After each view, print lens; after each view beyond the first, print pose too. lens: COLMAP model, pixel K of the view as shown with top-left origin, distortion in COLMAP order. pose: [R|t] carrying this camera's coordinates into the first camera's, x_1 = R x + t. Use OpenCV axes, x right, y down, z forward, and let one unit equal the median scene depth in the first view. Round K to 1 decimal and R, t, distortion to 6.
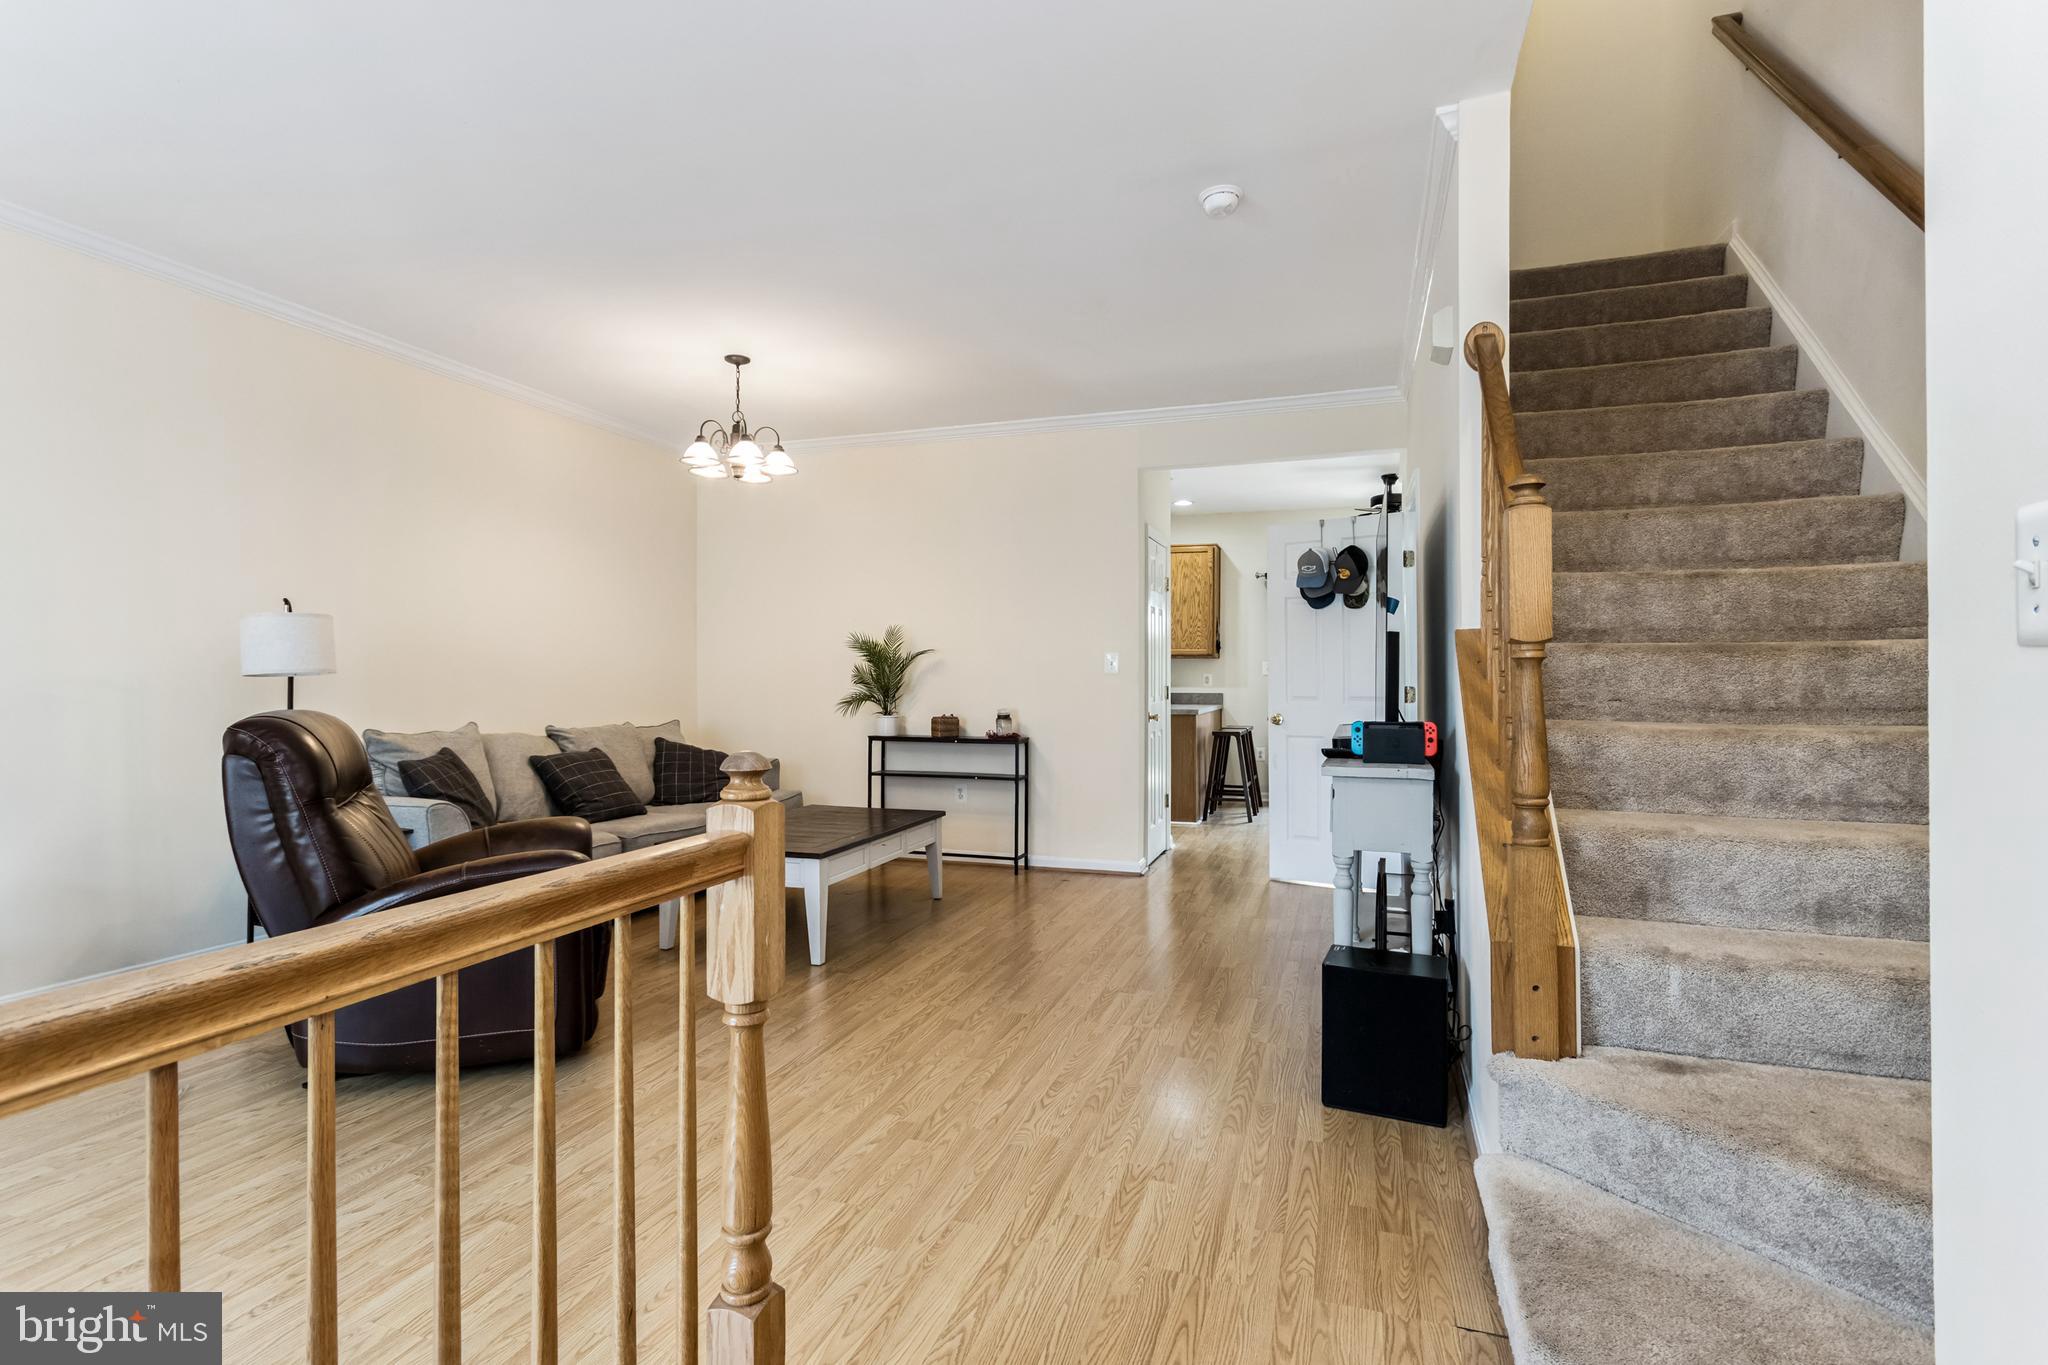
lens RADIAL K [[978.8, 0, 1010.0], [0, 978.8, 668.8], [0, 0, 1]] dist [0.000711, 0.000230]
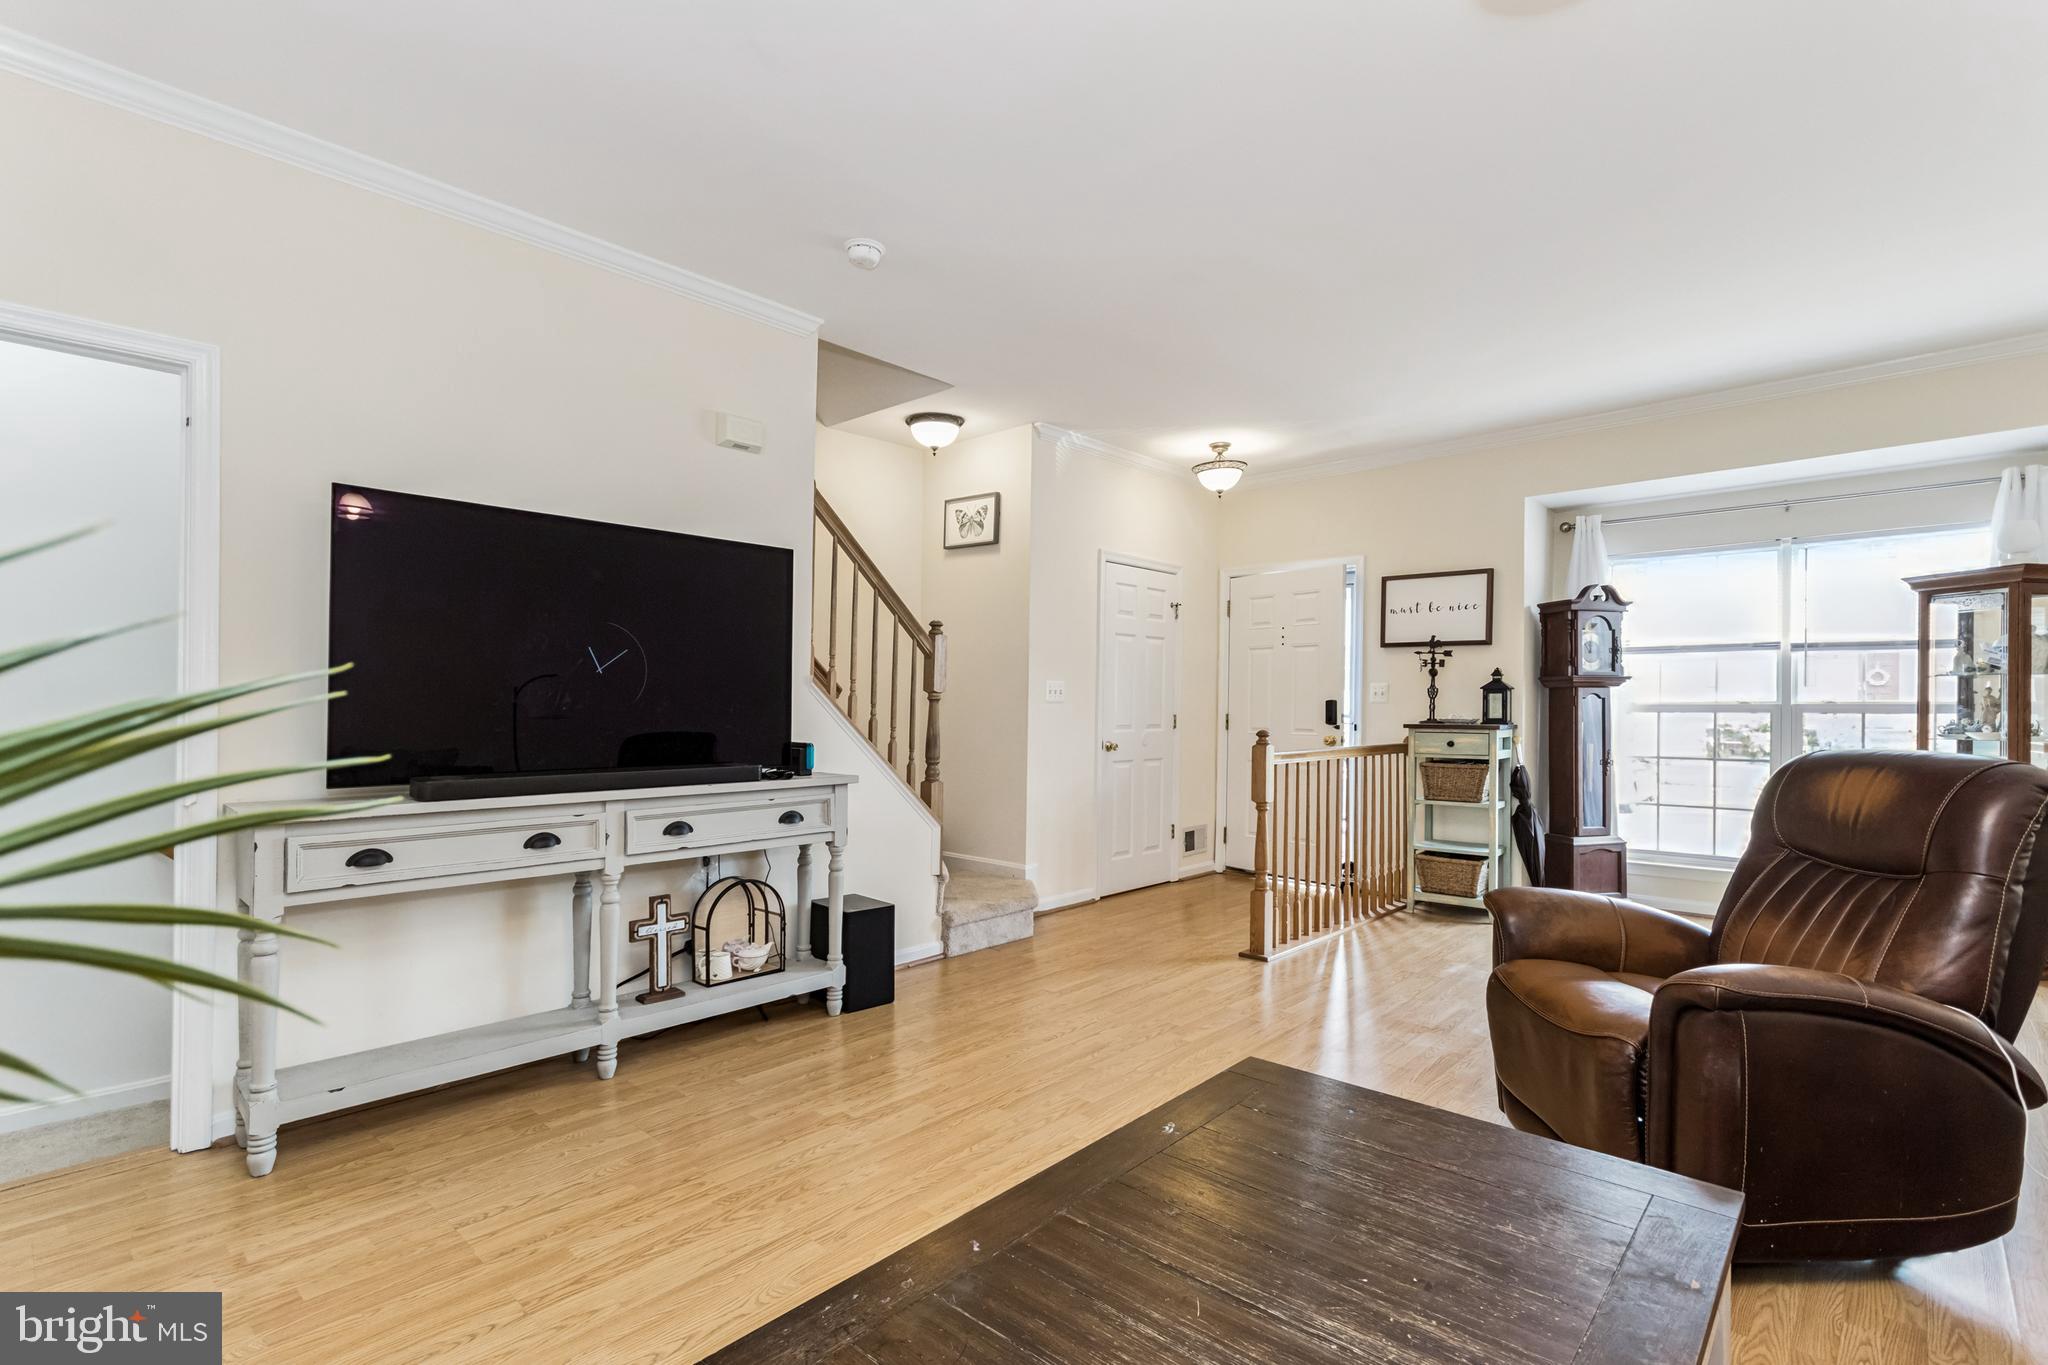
lens RADIAL K [[946.8, 0, 1023.4], [0, 946.8, 709.2], [0, 0, 1]] dist [0.003220, 0.000549]
pose [[-0.919343, 0.001274, 0.393456, -0.230790], [-0.002234, 0.999962, -0.008459, 0.012746], [-0.393452, -0.008656, -0.919305, 1.244814]]
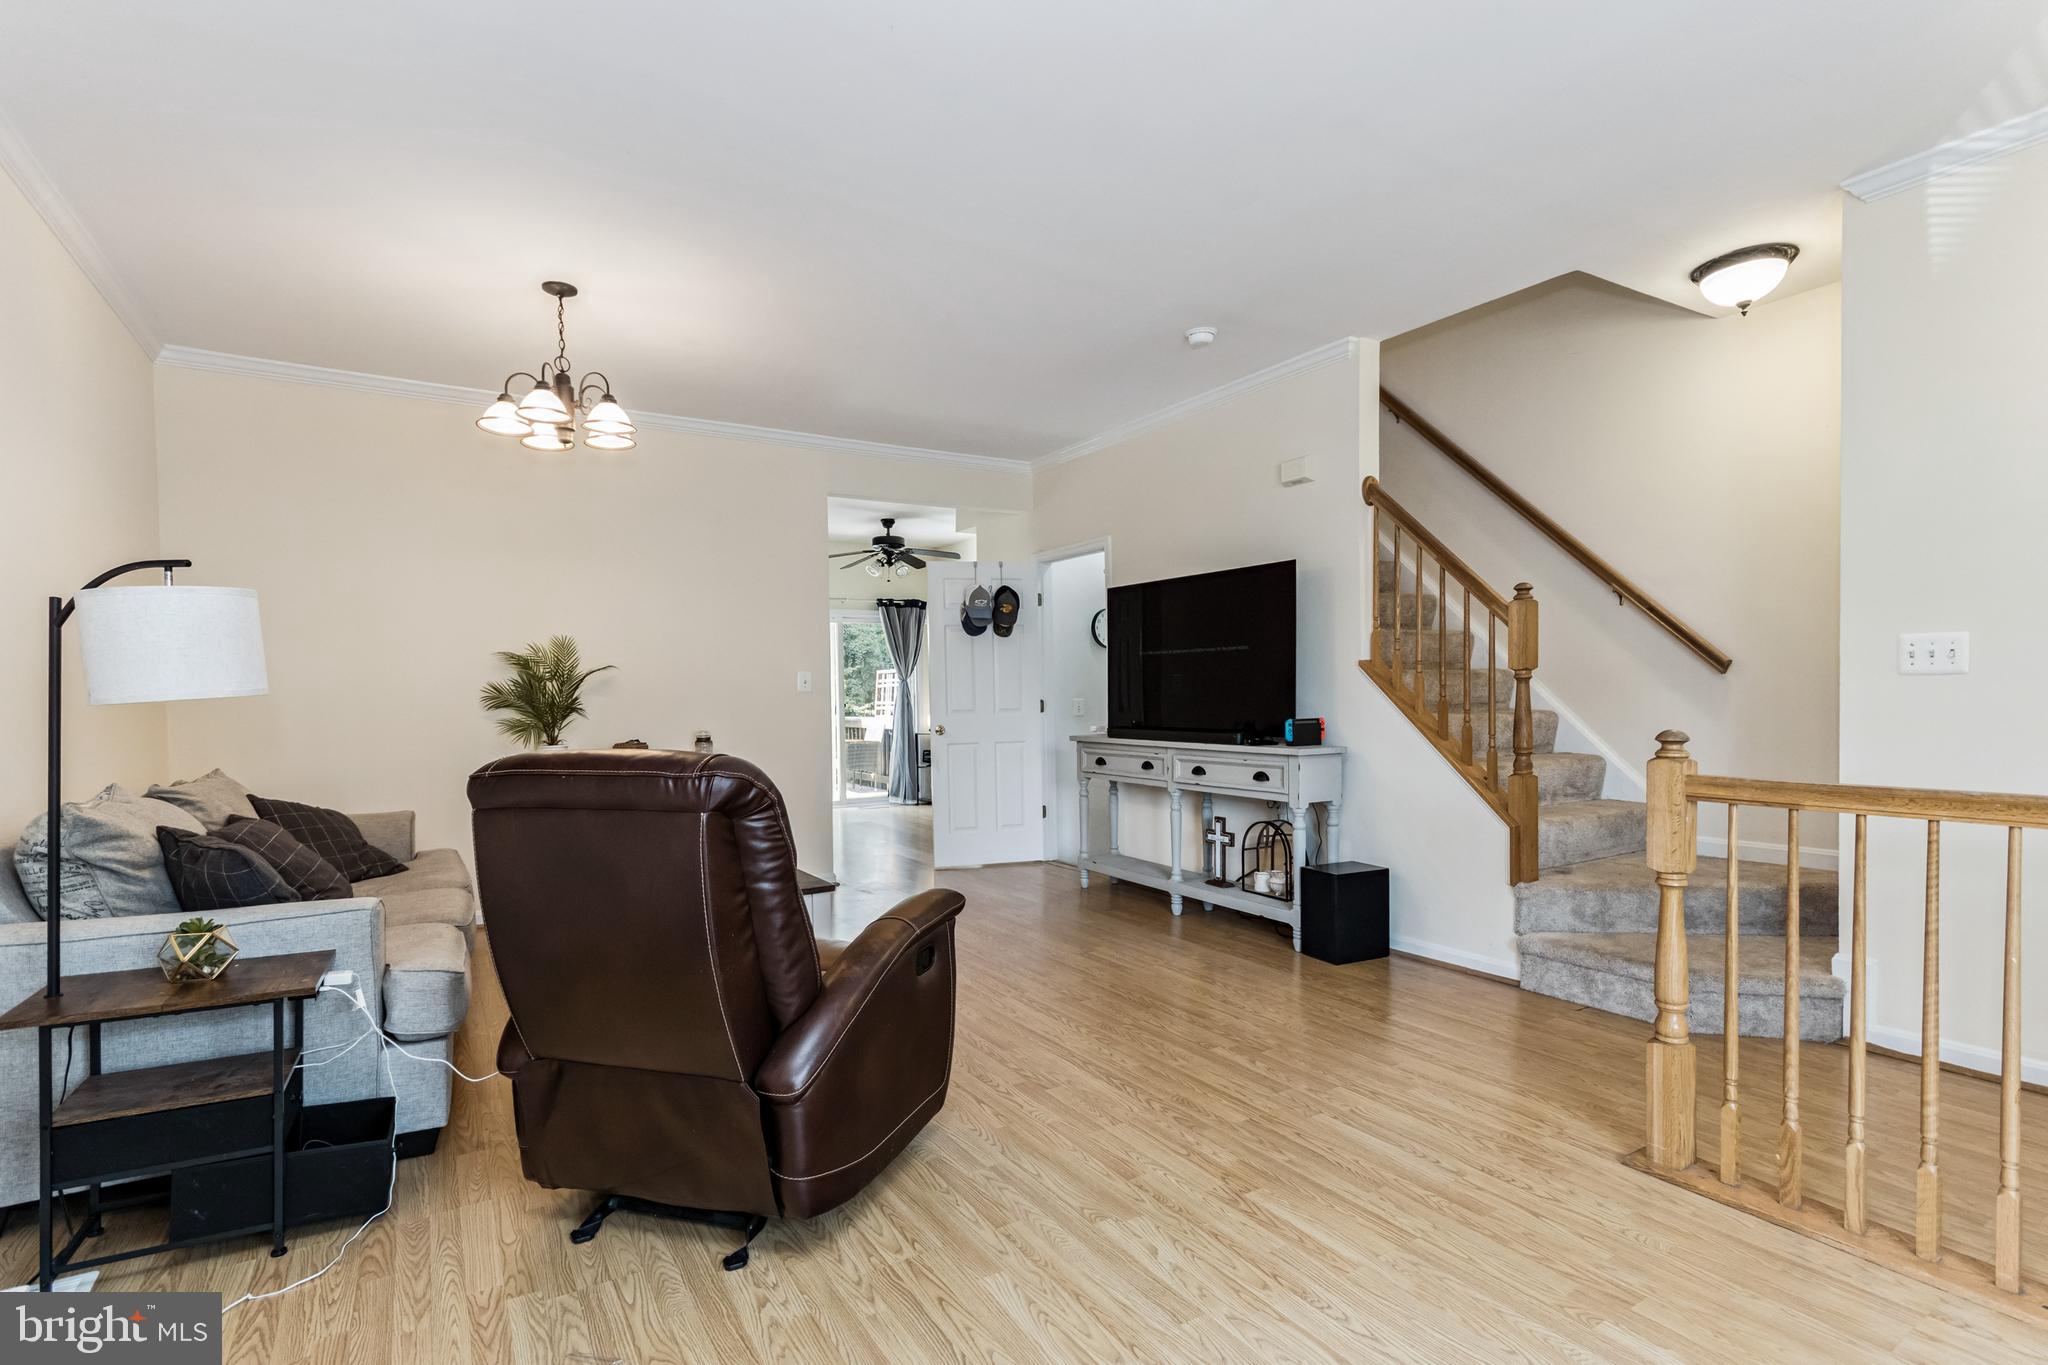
lens RADIAL K [[990.0, 0, 1022.1], [0, 990.0, 698.5], [0, 0, 1]] dist [0.001893, 0.000324]
pose [[0.628974, -0.011495, 0.777341, -0.676275], [0.005175, 0.999930, 0.010600, 0.002630], [-0.777409, -0.002644, 0.628990, 0.225857]]
